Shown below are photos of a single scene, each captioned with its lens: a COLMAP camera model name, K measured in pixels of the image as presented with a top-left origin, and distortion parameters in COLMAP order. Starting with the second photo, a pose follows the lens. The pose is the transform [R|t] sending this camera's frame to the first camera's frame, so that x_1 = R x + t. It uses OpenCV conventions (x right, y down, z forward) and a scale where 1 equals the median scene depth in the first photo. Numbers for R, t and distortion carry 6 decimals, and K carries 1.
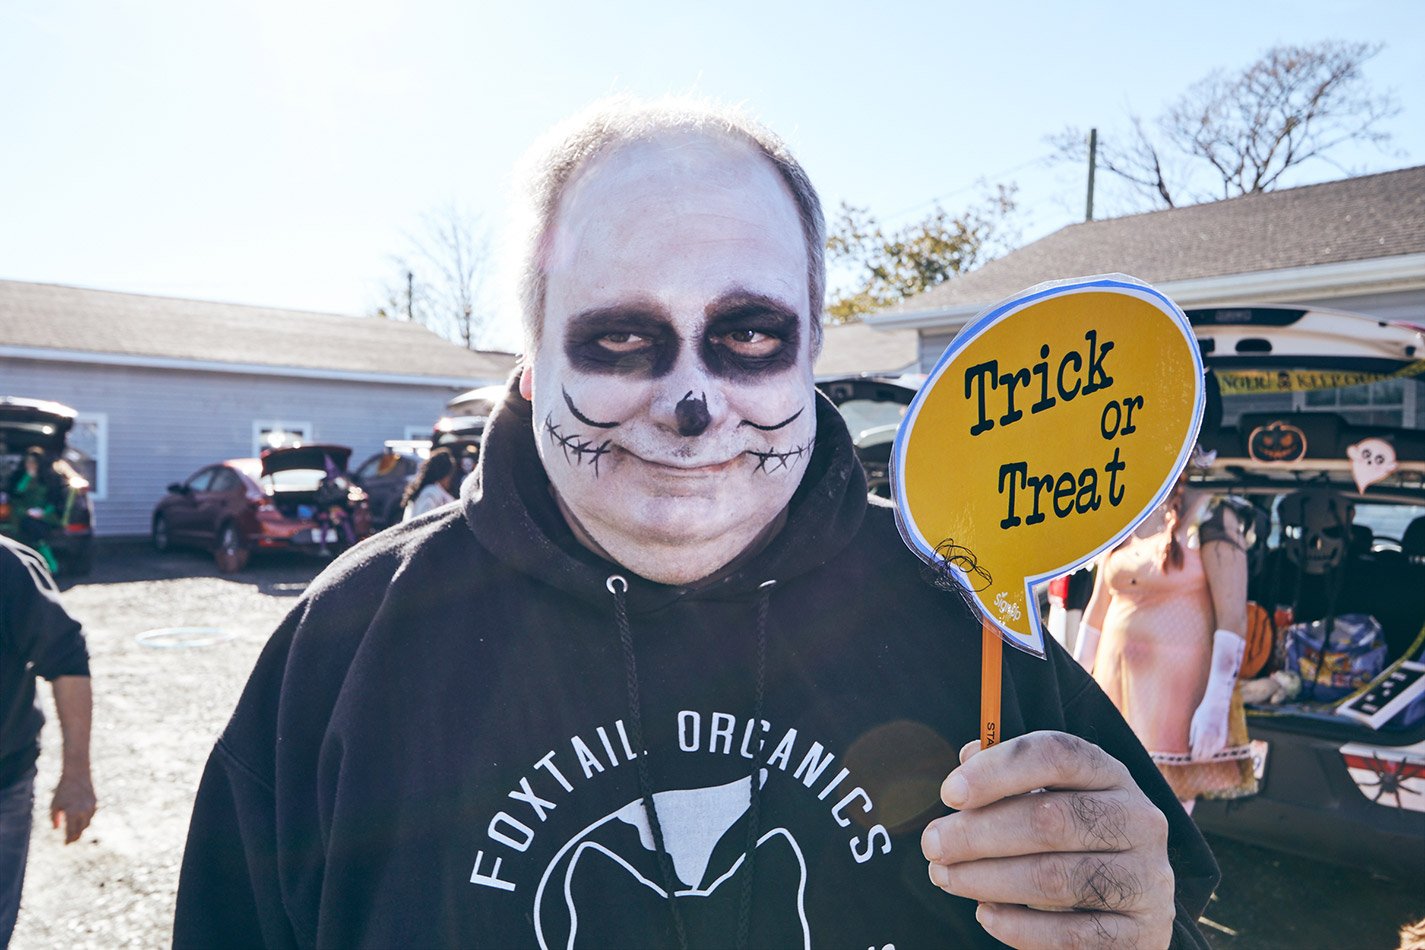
lens RADIAL K [[668.4, 0, 704.5], [0, 668.4, 476.7], [0, 0, 1]] dist [0.000855, -0.001081]
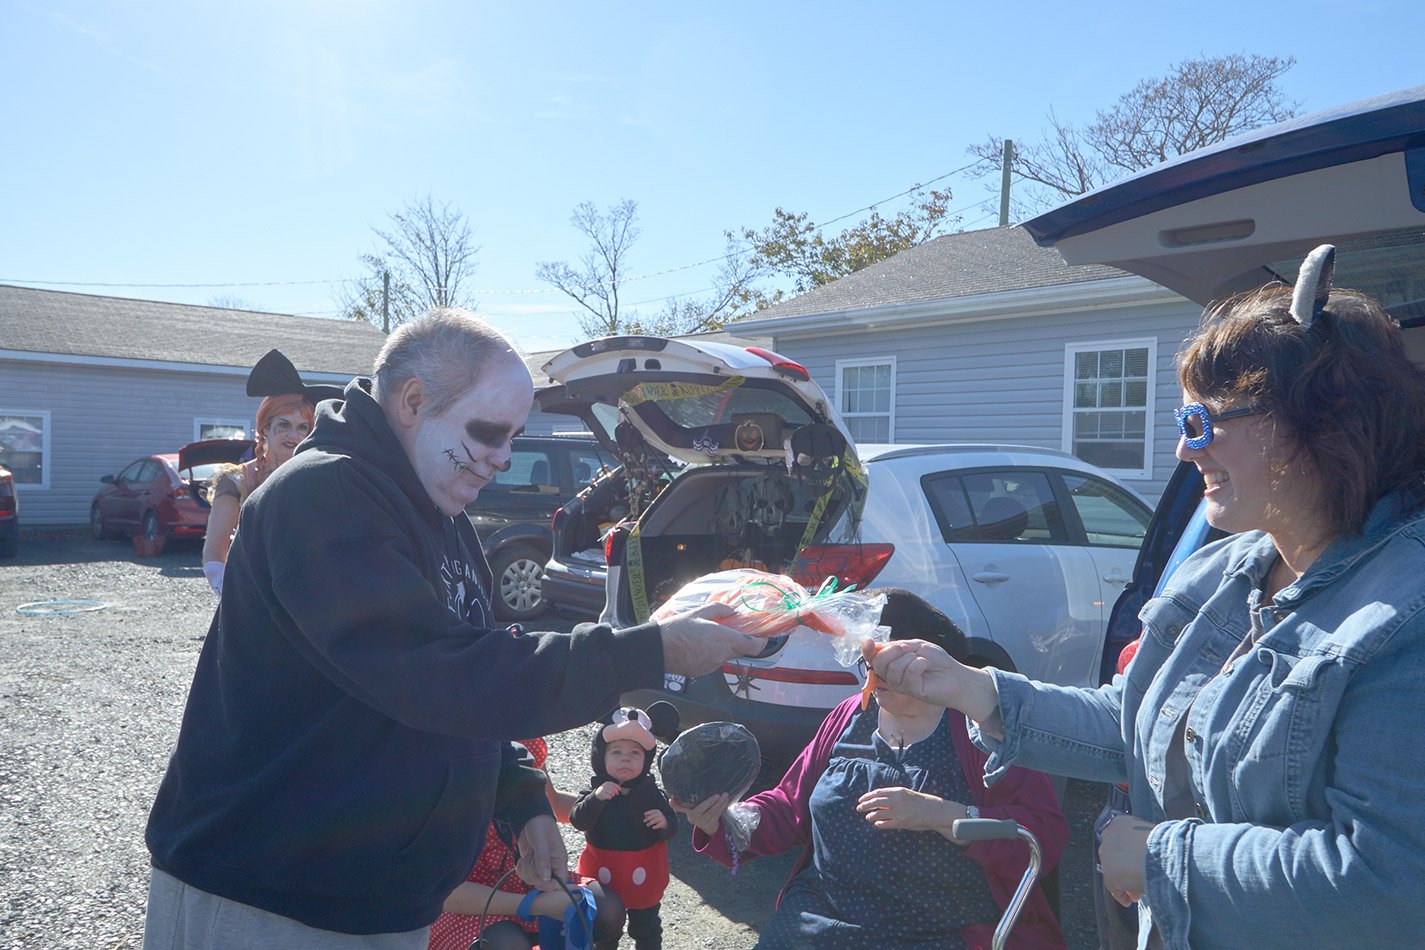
lens RADIAL K [[666.0, 0, 706.6], [0, 666.0, 477.7], [0, 0, 1]] dist [0.005919, -0.000595]
pose [[0.999972, 0.004505, -0.005988, 0.120556], [-0.004484, 0.999984, 0.003539, 0.004013], [0.006004, -0.003512, 0.999976, -0.047149]]
